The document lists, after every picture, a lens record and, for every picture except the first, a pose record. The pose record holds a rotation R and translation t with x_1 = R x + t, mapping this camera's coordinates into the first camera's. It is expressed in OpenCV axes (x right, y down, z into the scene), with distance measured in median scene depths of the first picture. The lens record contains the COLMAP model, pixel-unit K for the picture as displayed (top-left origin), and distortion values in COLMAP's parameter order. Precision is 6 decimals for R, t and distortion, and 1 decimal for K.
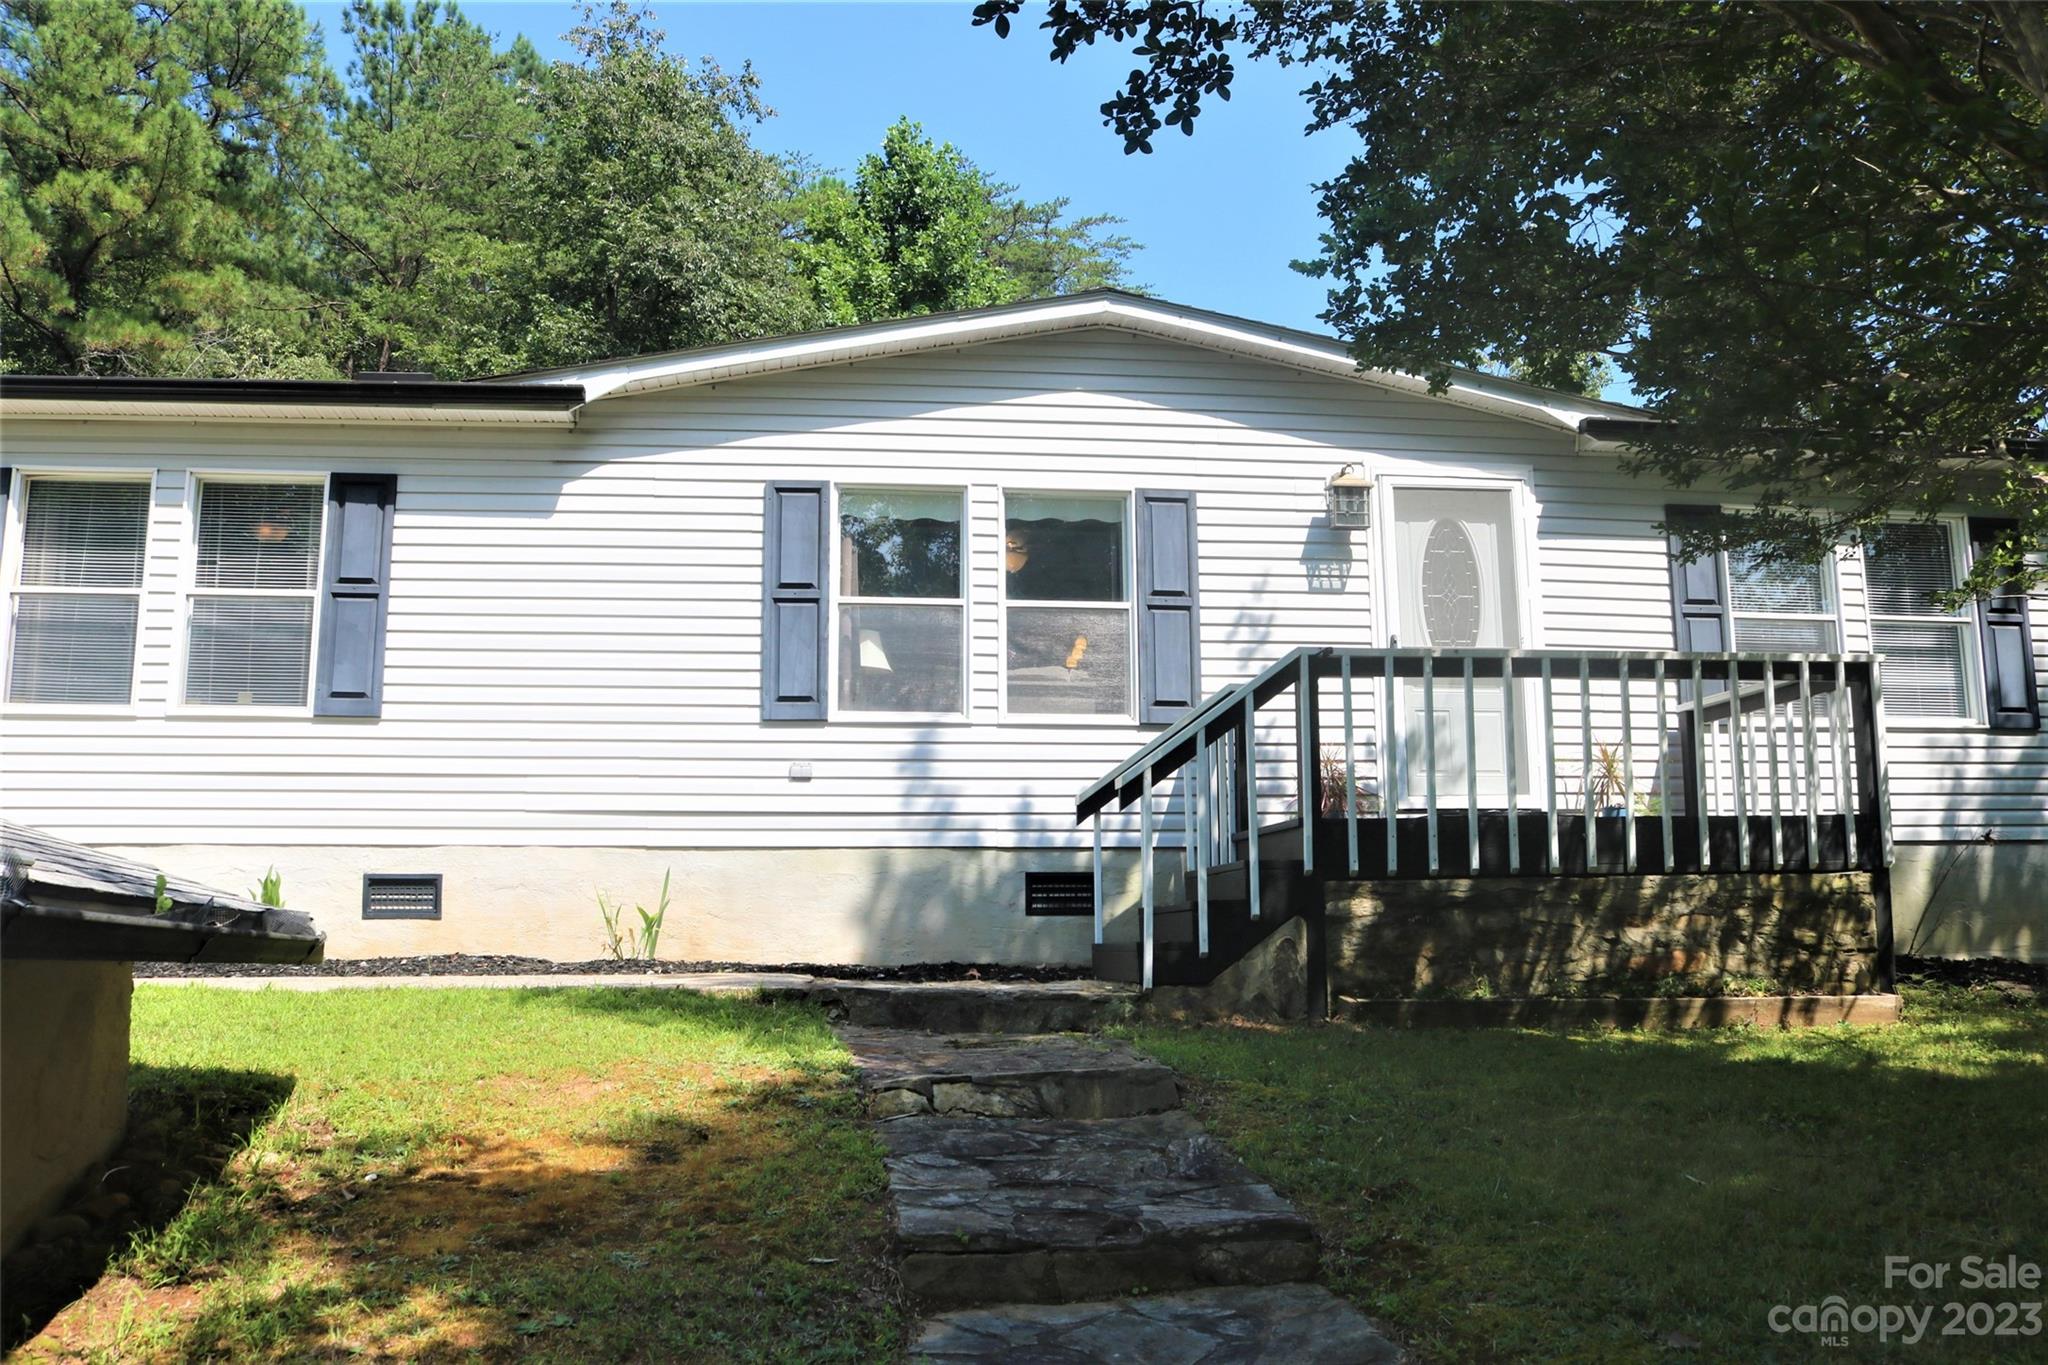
lens RADIAL K [[1704.2, 0, 1024.0], [0, 1704.2, 682.5], [0, 0, 1]] dist [-0.178272, 0.156155]
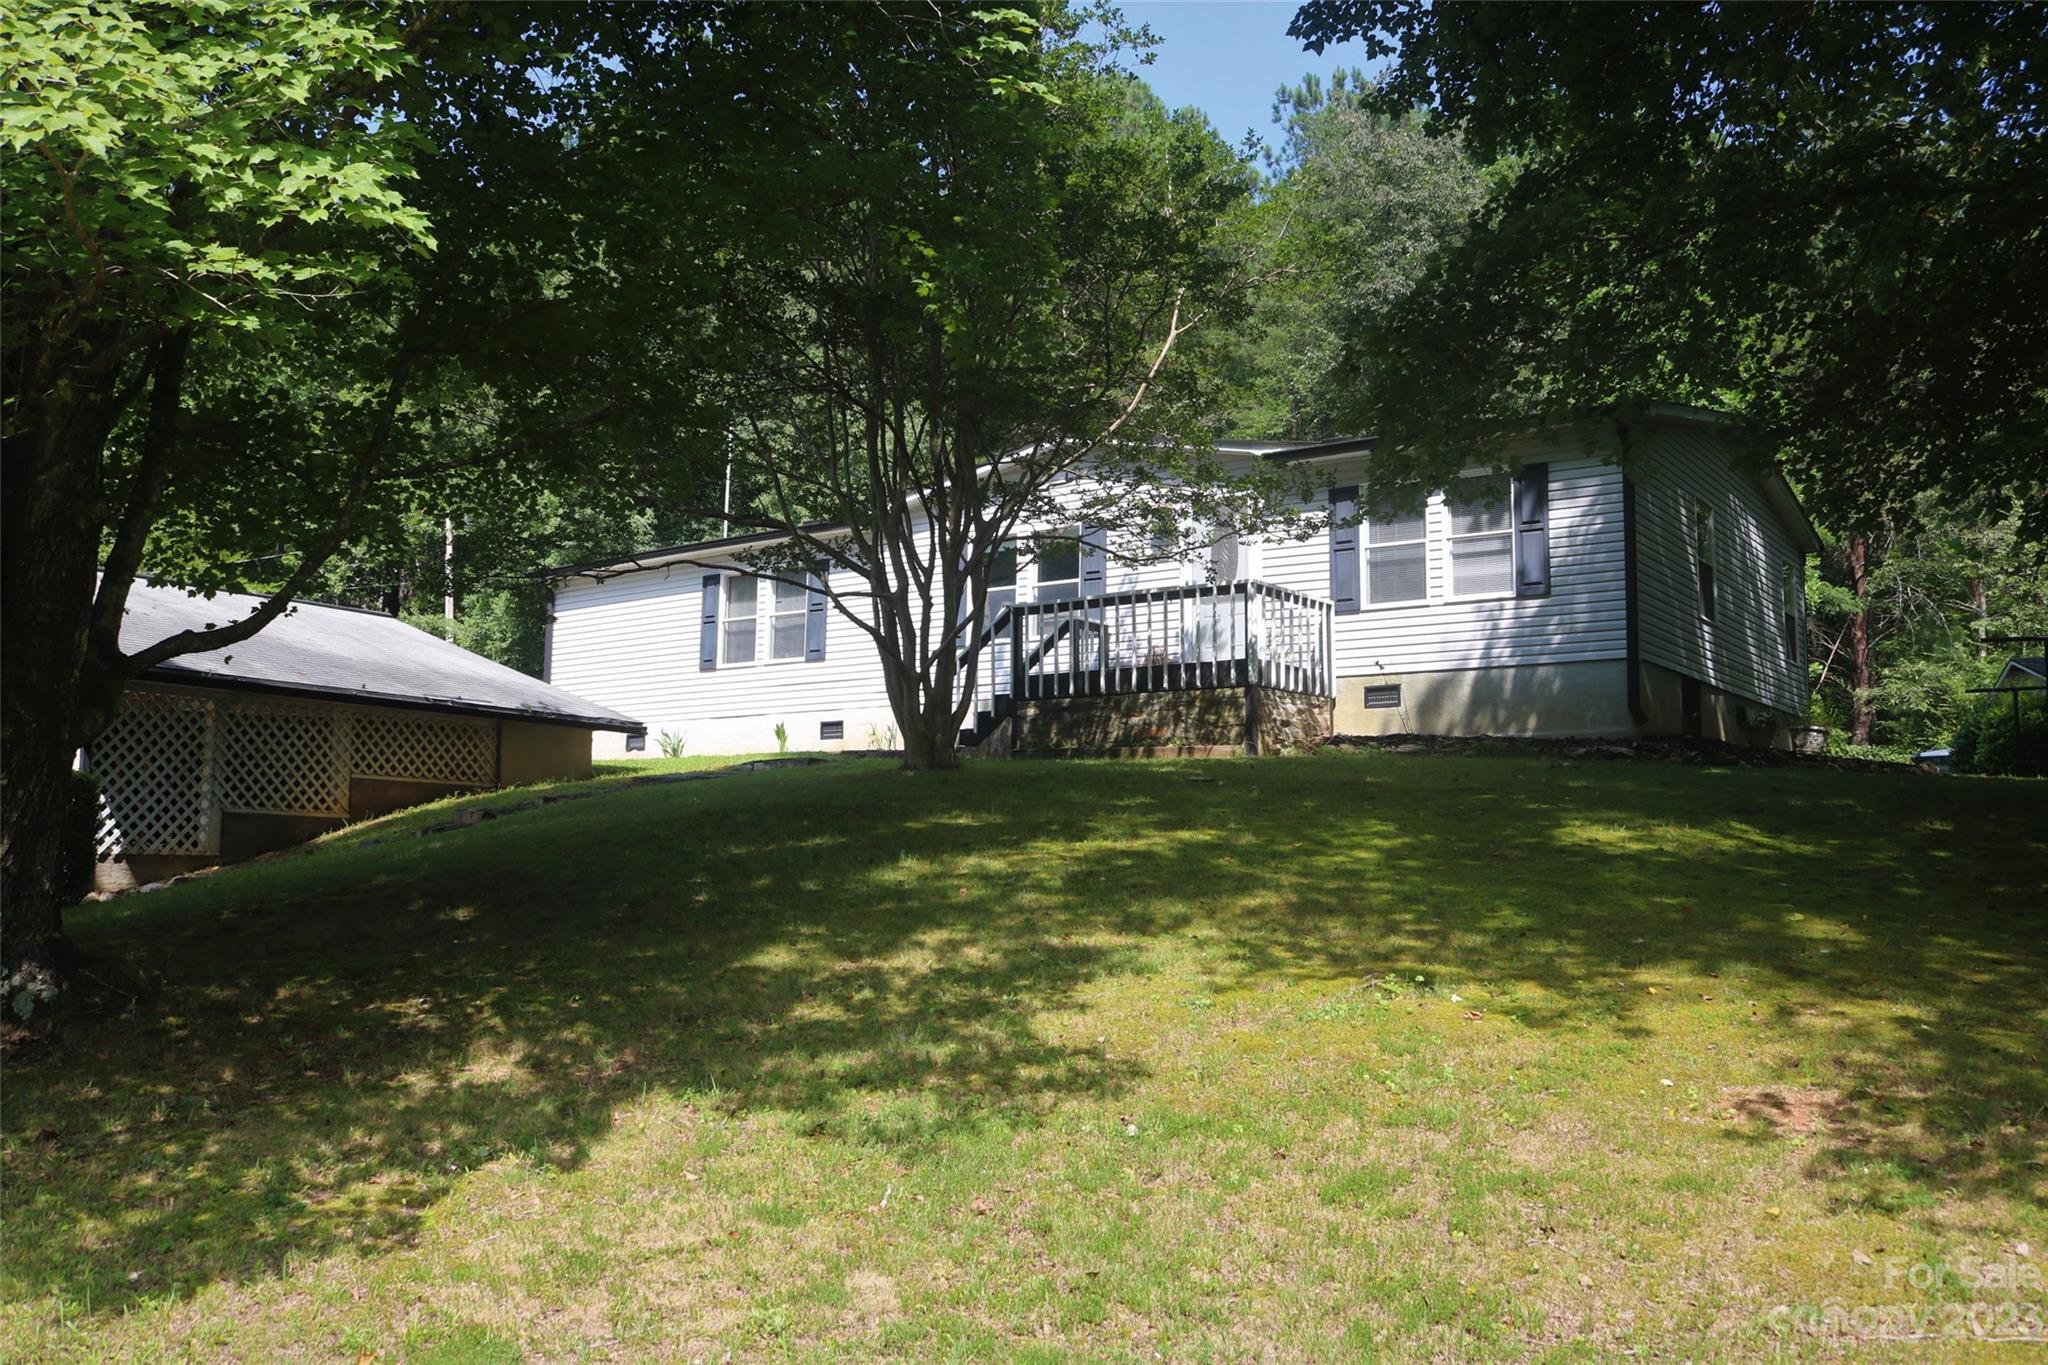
lens RADIAL K [[1704.2, 0, 1024.0], [0, 1704.2, 682.5], [0, 0, 1]] dist [-0.178272, 0.156155]
pose [[0.713773, -0.058913, -0.697895, 1.821774], [0.097927, 0.995062, 0.016156, 0.049423], [0.693497, -0.079874, 0.716018, -0.720562]]
